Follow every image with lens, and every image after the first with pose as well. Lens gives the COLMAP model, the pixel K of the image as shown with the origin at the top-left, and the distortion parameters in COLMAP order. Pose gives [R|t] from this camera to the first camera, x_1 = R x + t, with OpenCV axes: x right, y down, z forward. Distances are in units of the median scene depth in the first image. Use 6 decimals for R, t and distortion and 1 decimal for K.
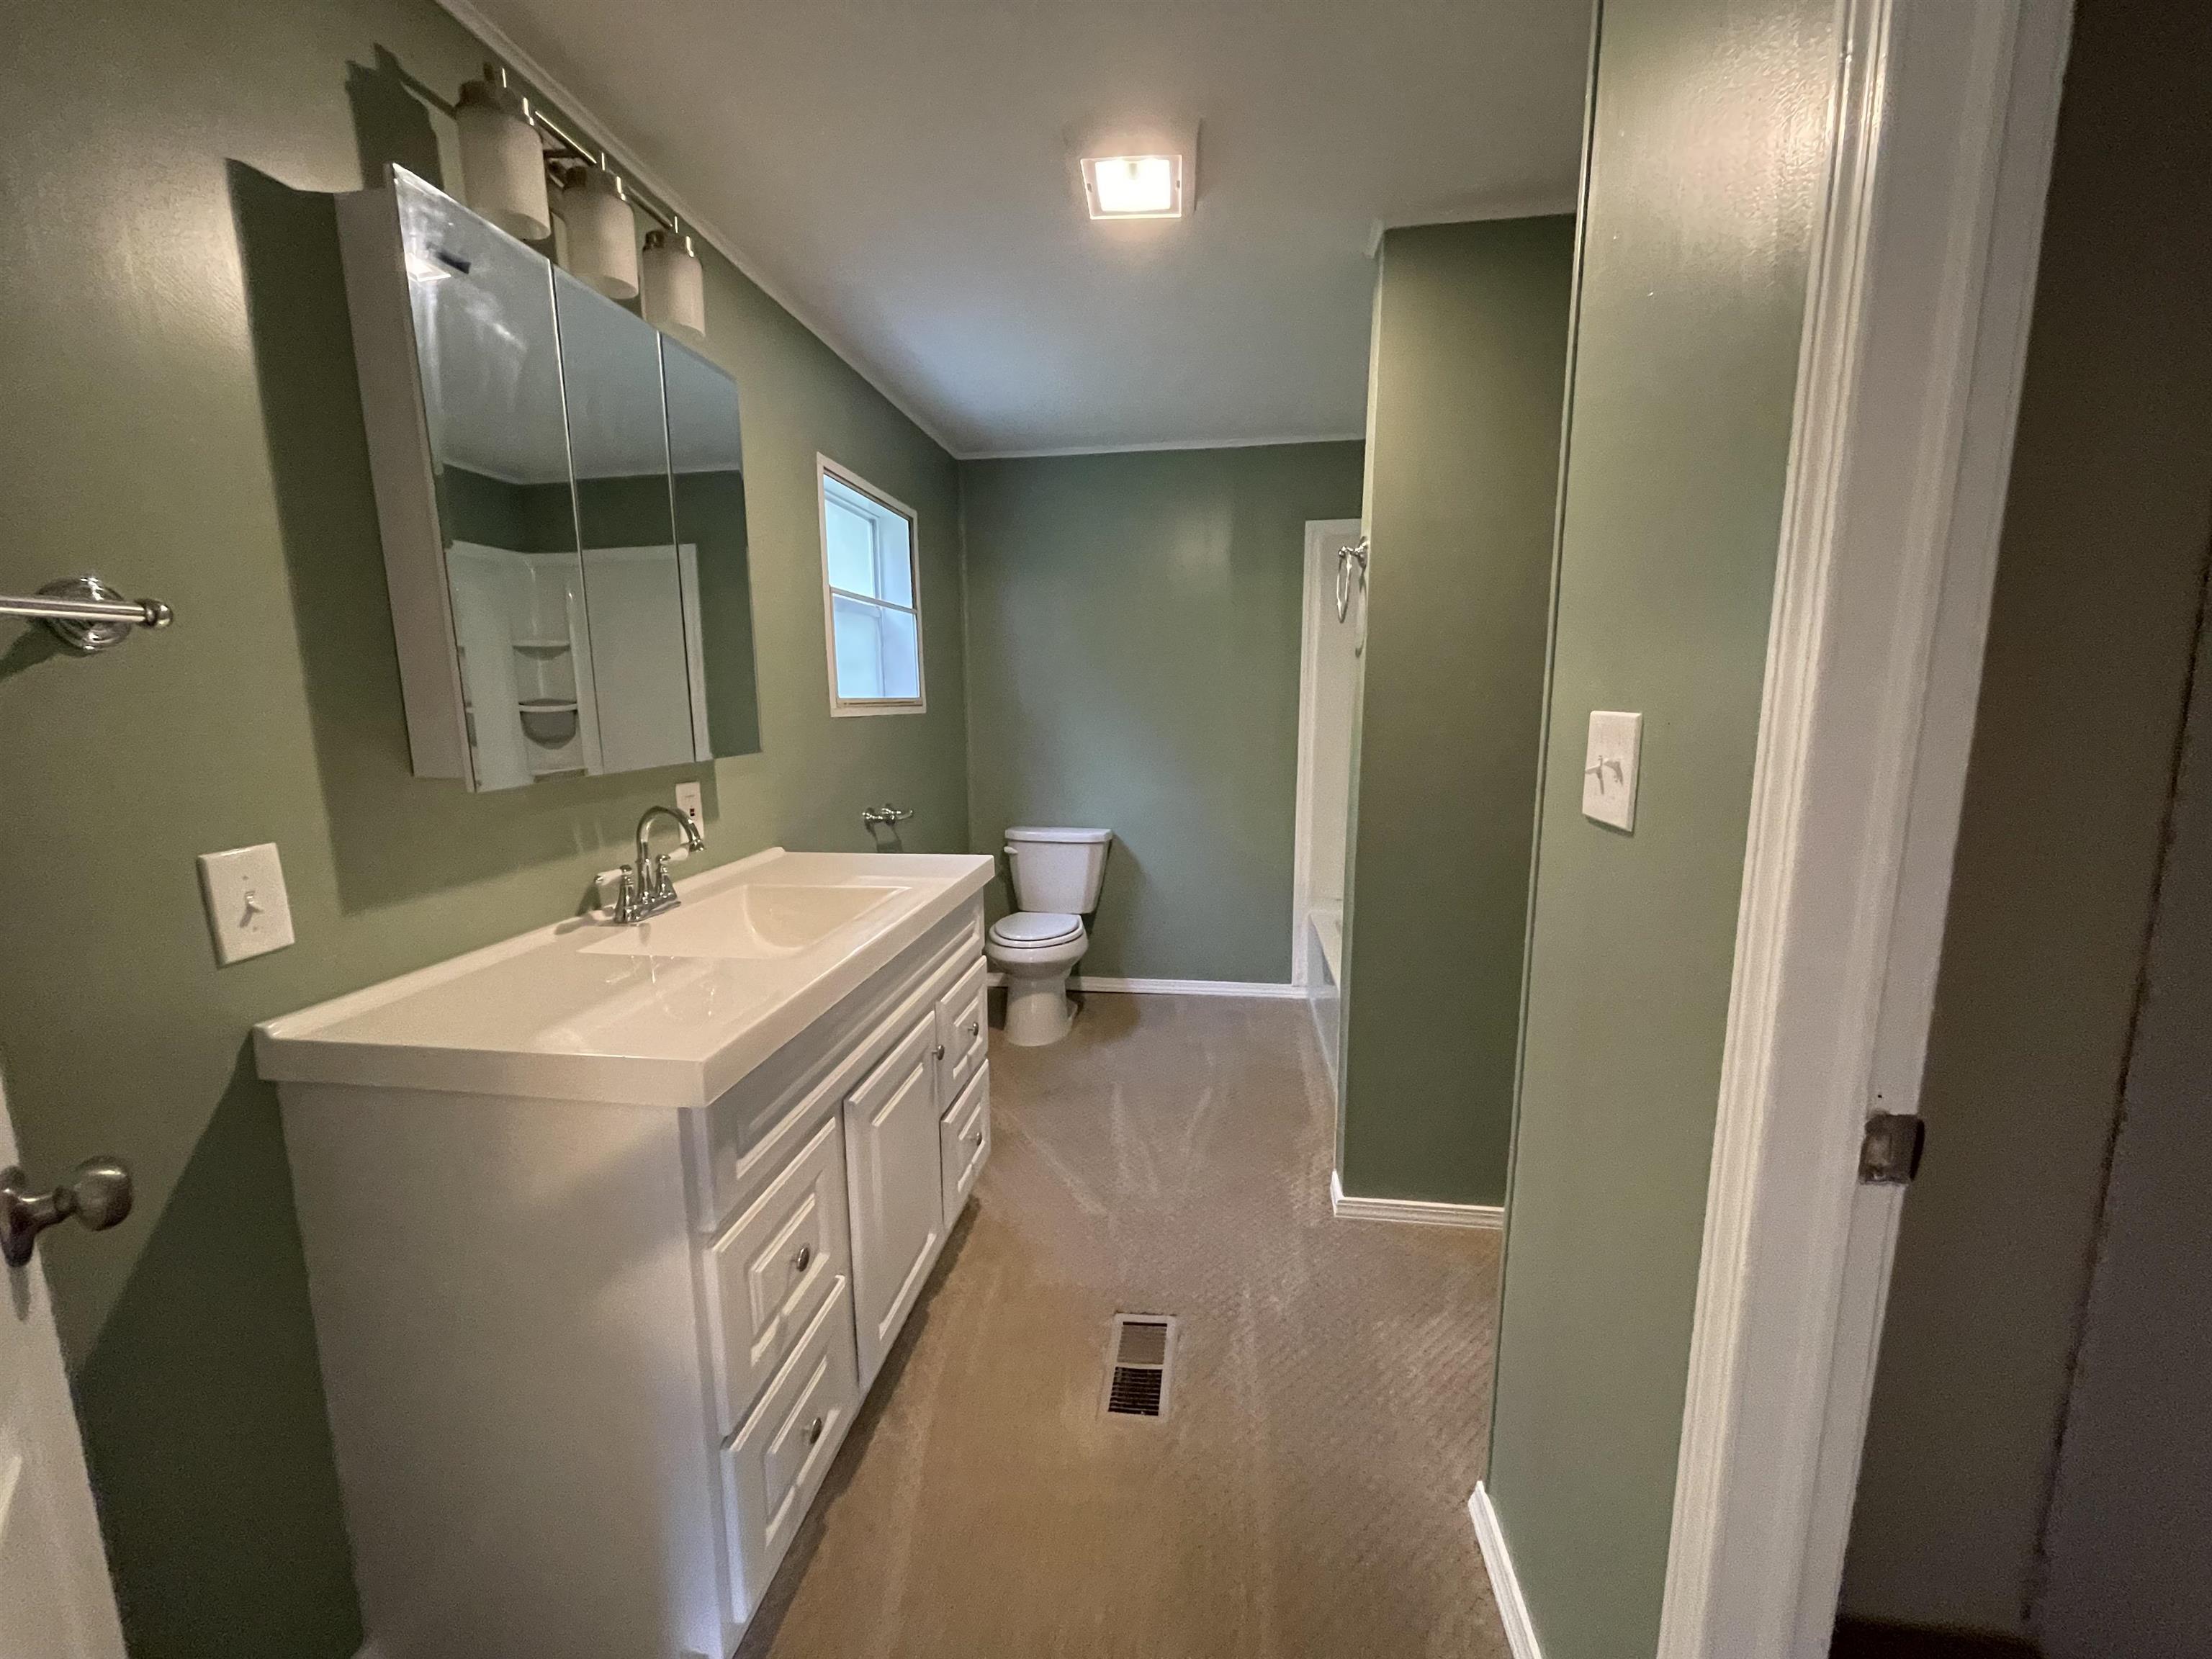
lens RADIAL K [[889.3, 0, 1108.9], [0, 889.3, 834.8], [0, 0, 1]] dist [0.001088, -0.000303]
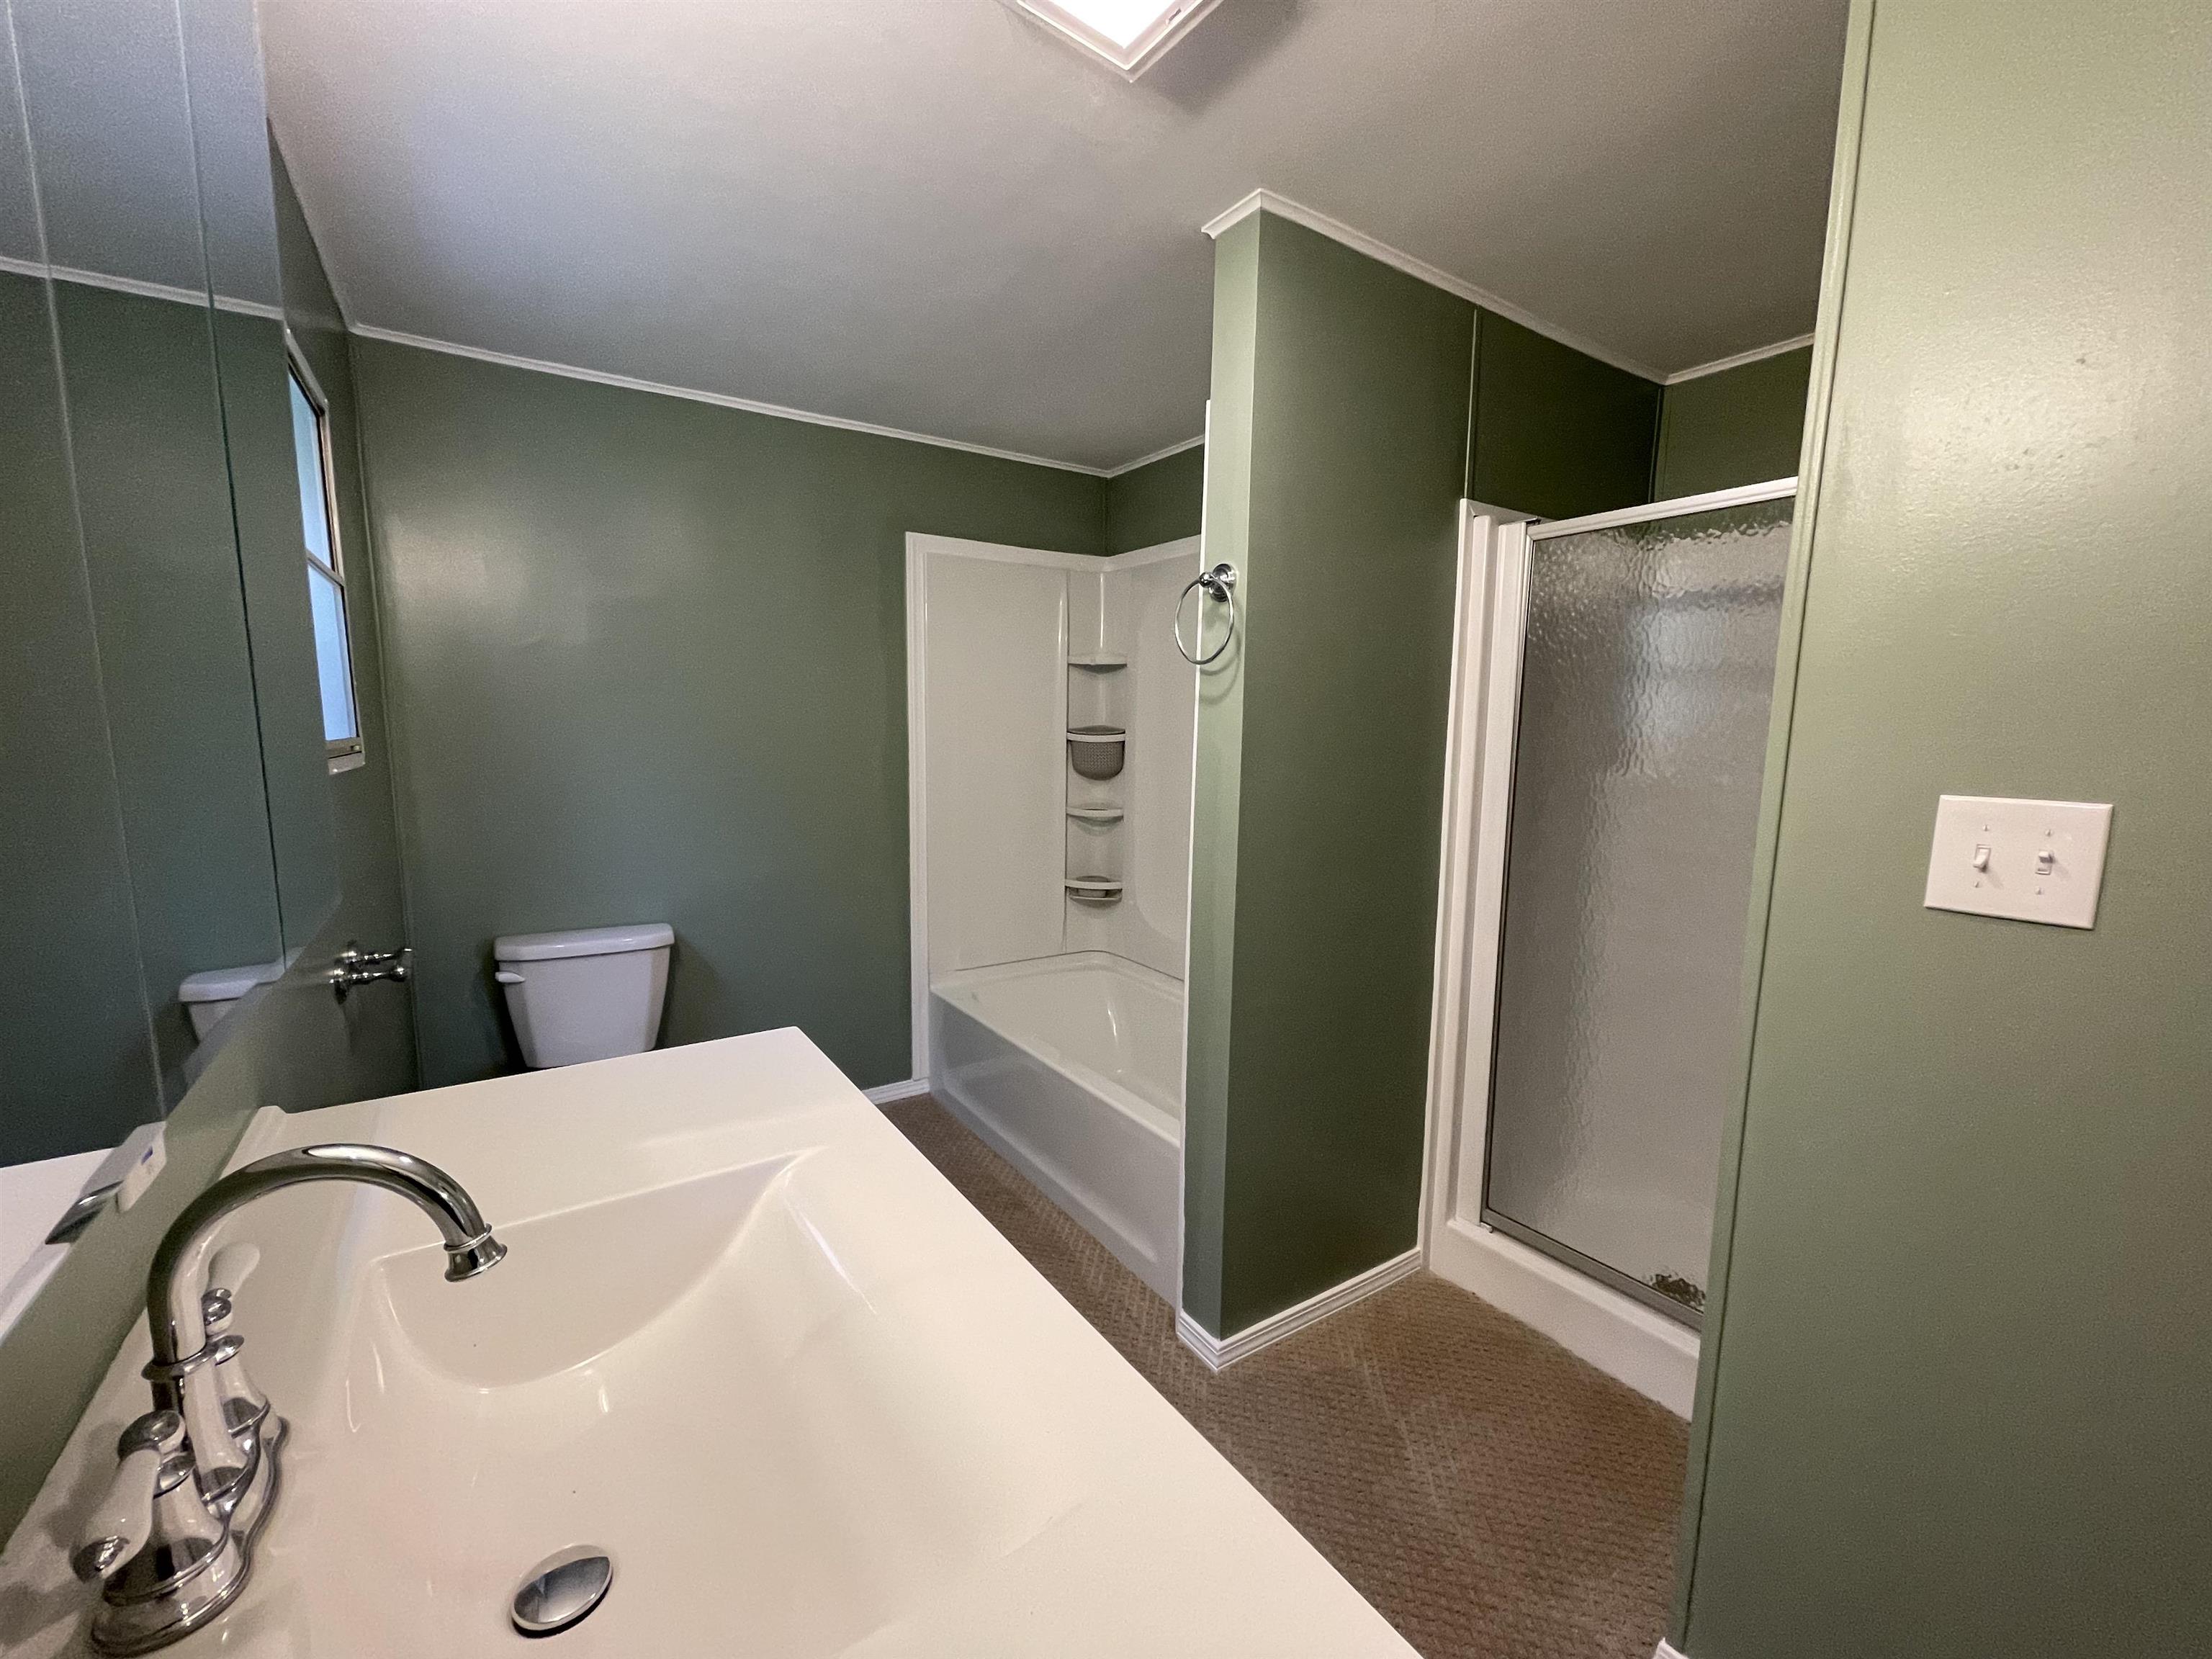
lens RADIAL K [[889.3, 0, 1096.9], [0, 889.3, 834.7], [0, 0, 1]] dist [0.001088, -0.000303]
pose [[0.752557, -0.064733, 0.655338, -0.204692], [0.085352, 0.996351, 0.000403, -0.048661], [-0.652972, 0.055631, 0.755336, 0.248881]]
